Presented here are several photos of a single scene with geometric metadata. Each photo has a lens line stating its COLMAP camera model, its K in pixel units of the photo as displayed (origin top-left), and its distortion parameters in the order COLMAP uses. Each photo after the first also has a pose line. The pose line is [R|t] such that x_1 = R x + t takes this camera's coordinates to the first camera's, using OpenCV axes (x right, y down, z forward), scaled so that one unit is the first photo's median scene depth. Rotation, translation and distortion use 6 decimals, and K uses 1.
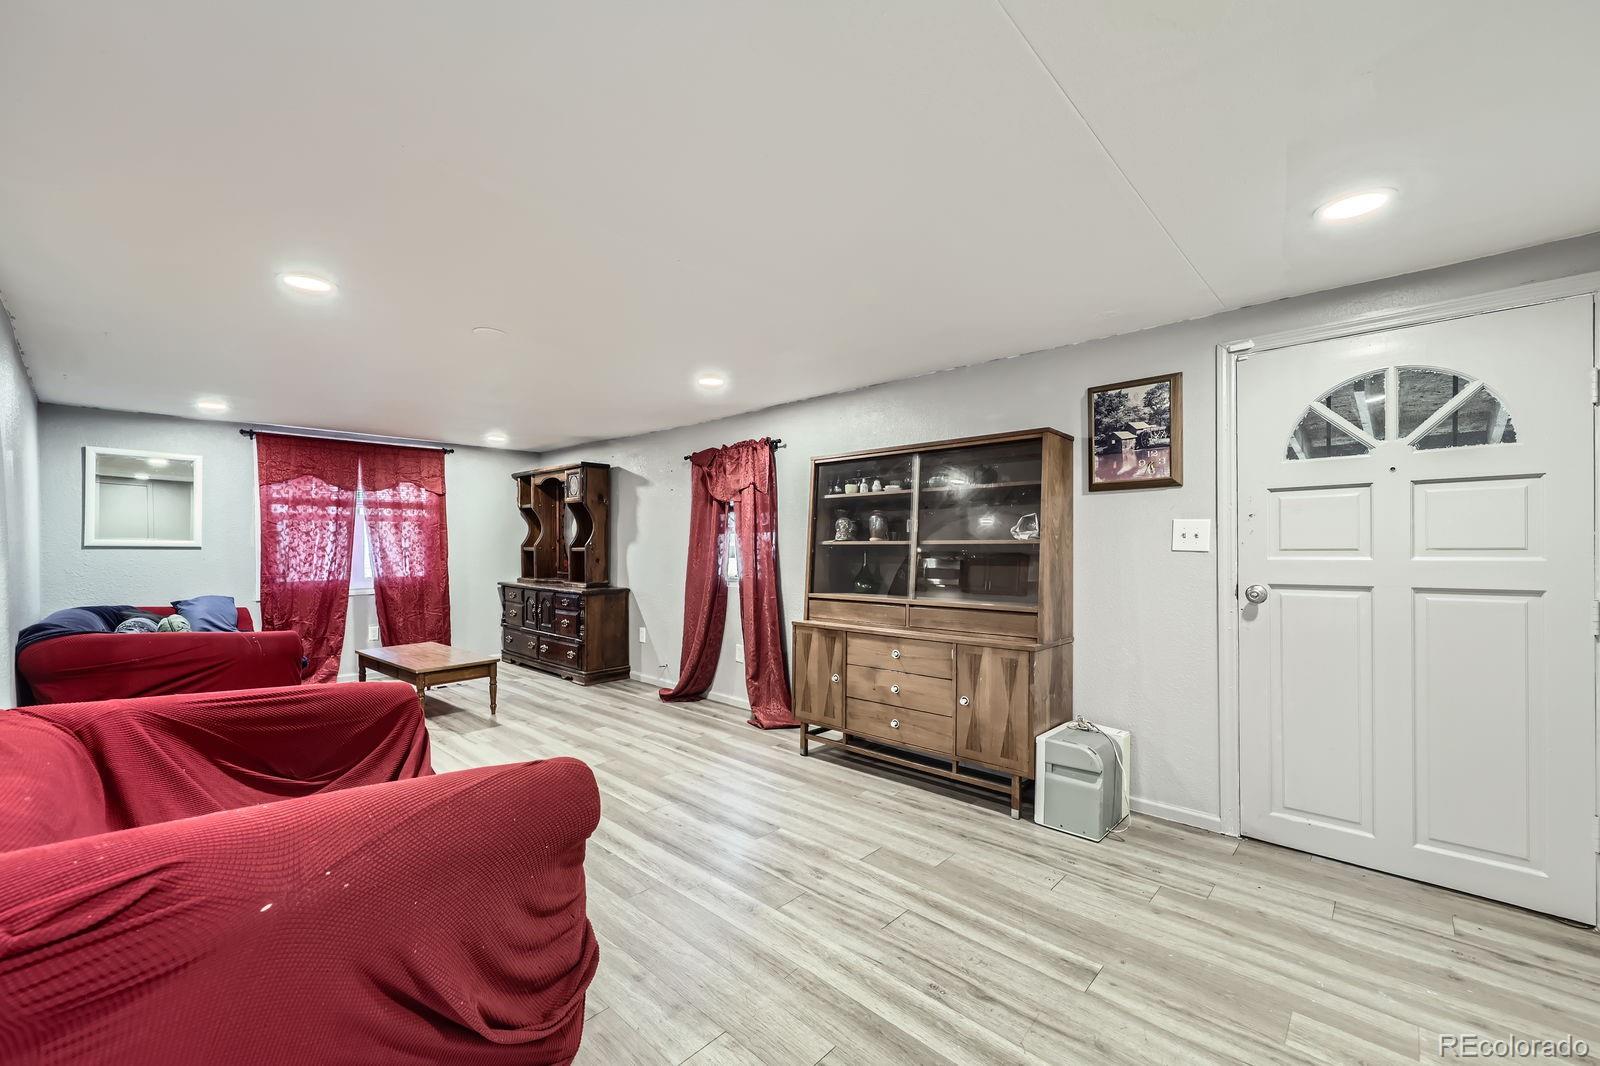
lens RADIAL K [[634.4, 0, 808.9], [0, 634.4, 546.1], [0, 0, 1]] dist [0.002401, 0.000130]
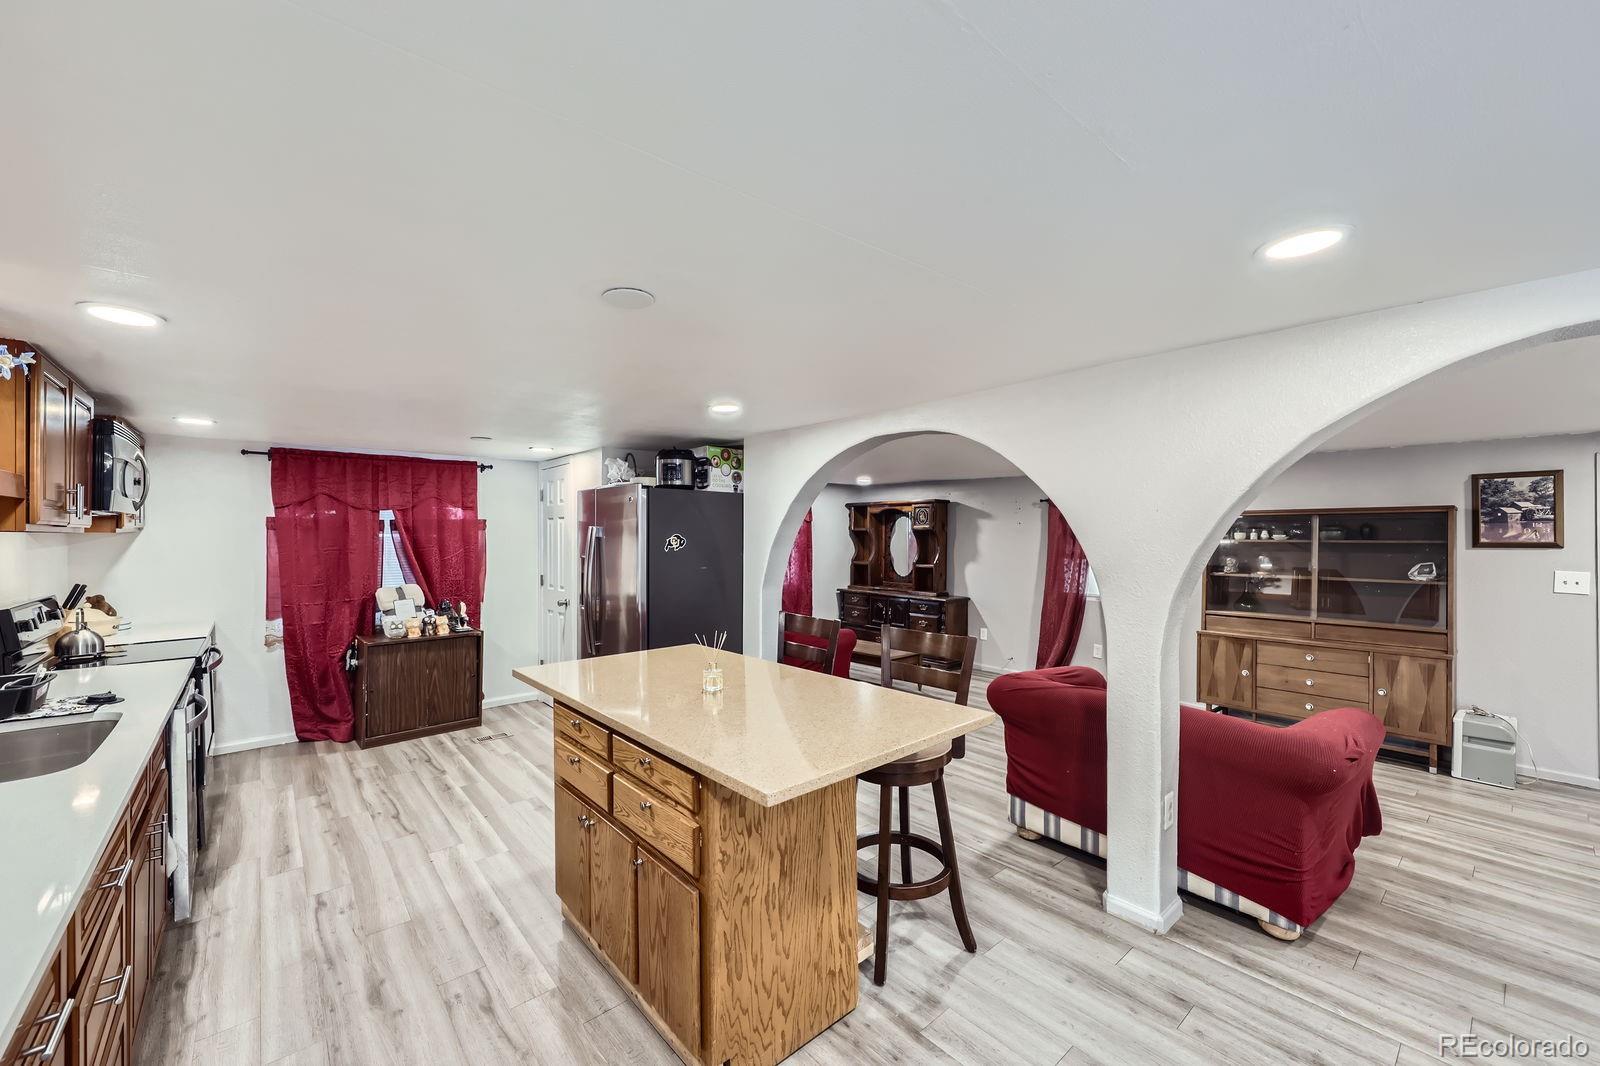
lens RADIAL K [[634.4, 0, 794.5], [0, 634.4, 531.7], [0, 0, 1]] dist [0.002401, 0.000130]
pose [[0.992939, 0.005647, -0.118491, -0.933045], [-0.006696, 0.999942, -0.008456, -0.102902], [0.118436, 0.009190, 0.992919, -0.615601]]
